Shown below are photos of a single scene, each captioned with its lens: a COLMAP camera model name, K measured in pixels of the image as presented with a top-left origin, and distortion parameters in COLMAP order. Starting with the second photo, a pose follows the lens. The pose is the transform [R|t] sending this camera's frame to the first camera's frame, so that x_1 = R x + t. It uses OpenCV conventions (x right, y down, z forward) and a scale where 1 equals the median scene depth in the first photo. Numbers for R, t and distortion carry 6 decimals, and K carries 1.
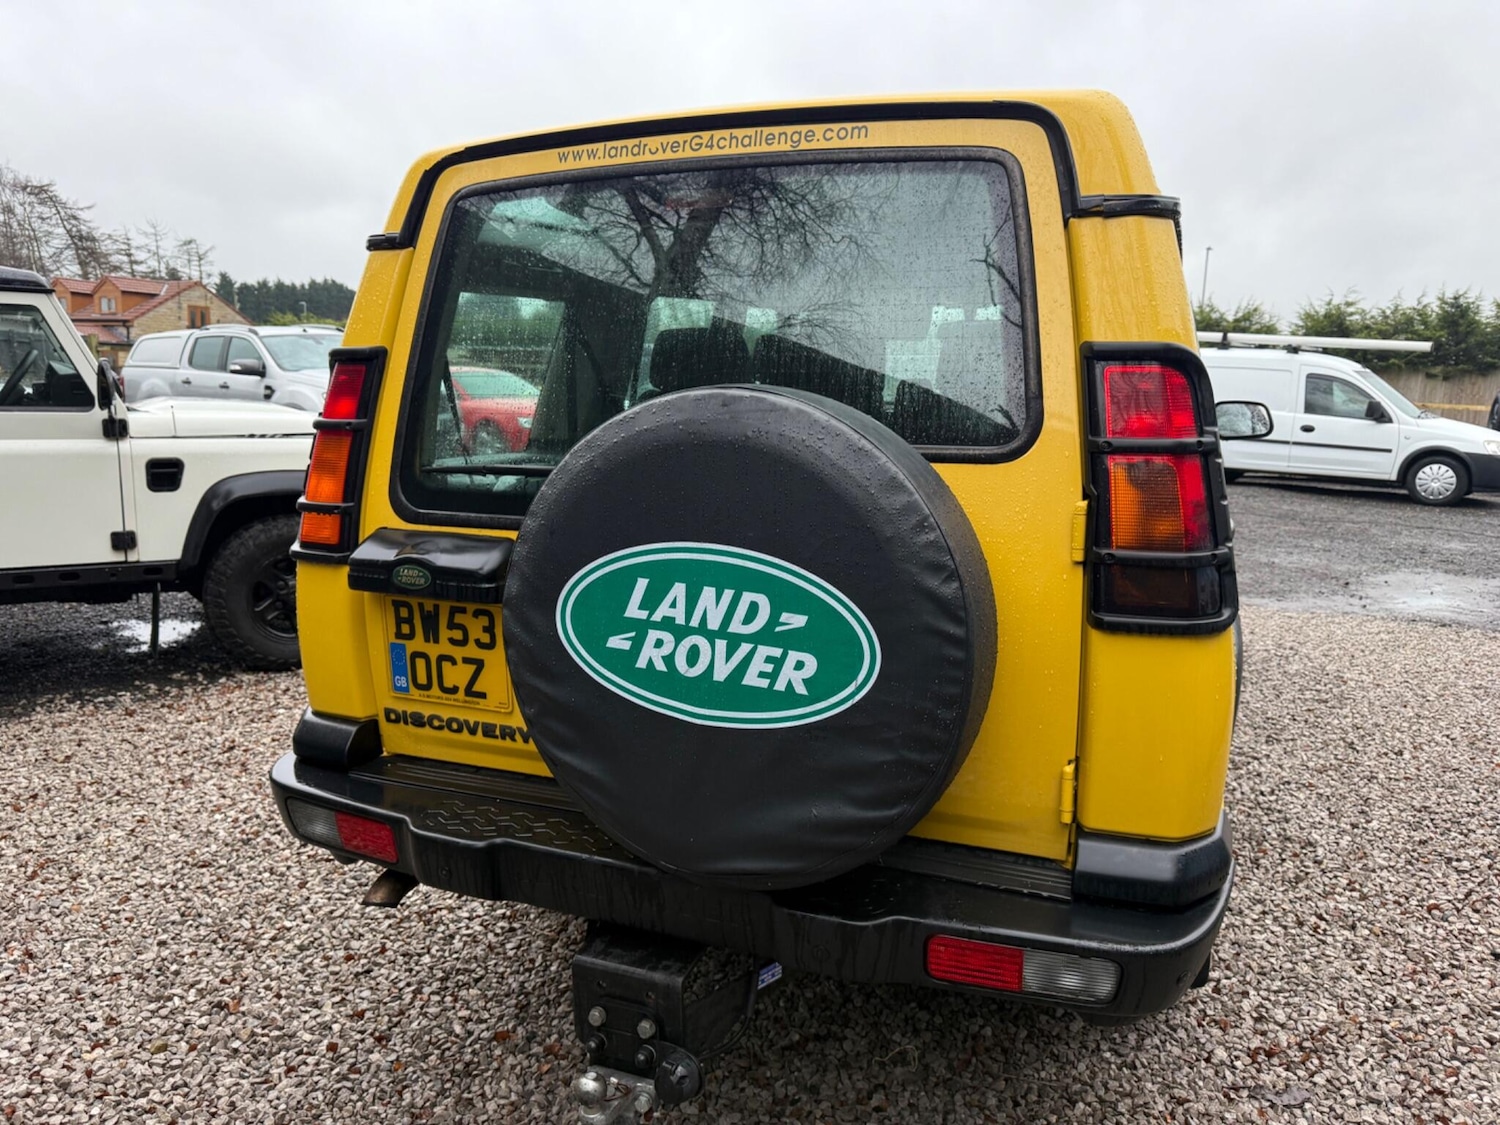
lens RADIAL K [[1077.0, 0, 762.0], [0, 1077.0, 560.1], [0, 0, 1]] dist [0.005168, -0.007032]
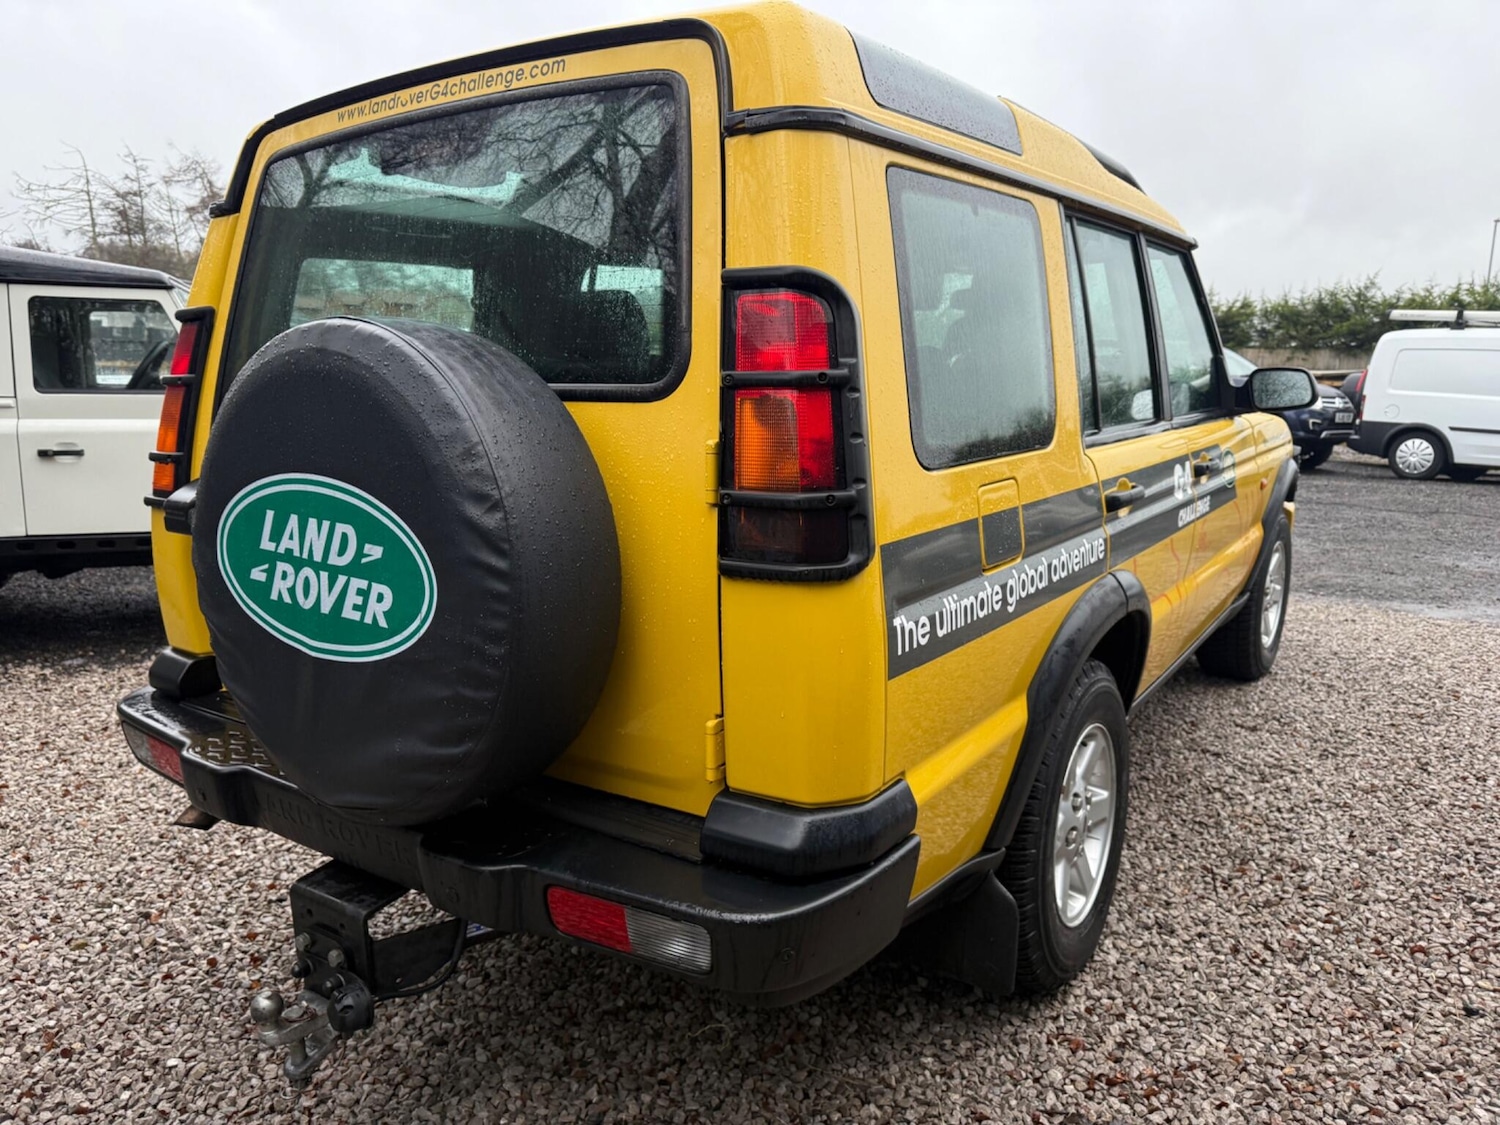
lens RADIAL K [[1077.6, 0, 750.0], [0, 1077.6, 562.5], [0, 0, 1]] dist [0.004127, -0.005946]
pose [[0.974739, 0.026329, -0.221792, 0.338957], [-0.025776, 0.999653, 0.005389, 0.029369], [0.221857, 0.000464, 0.975079, 0.060229]]
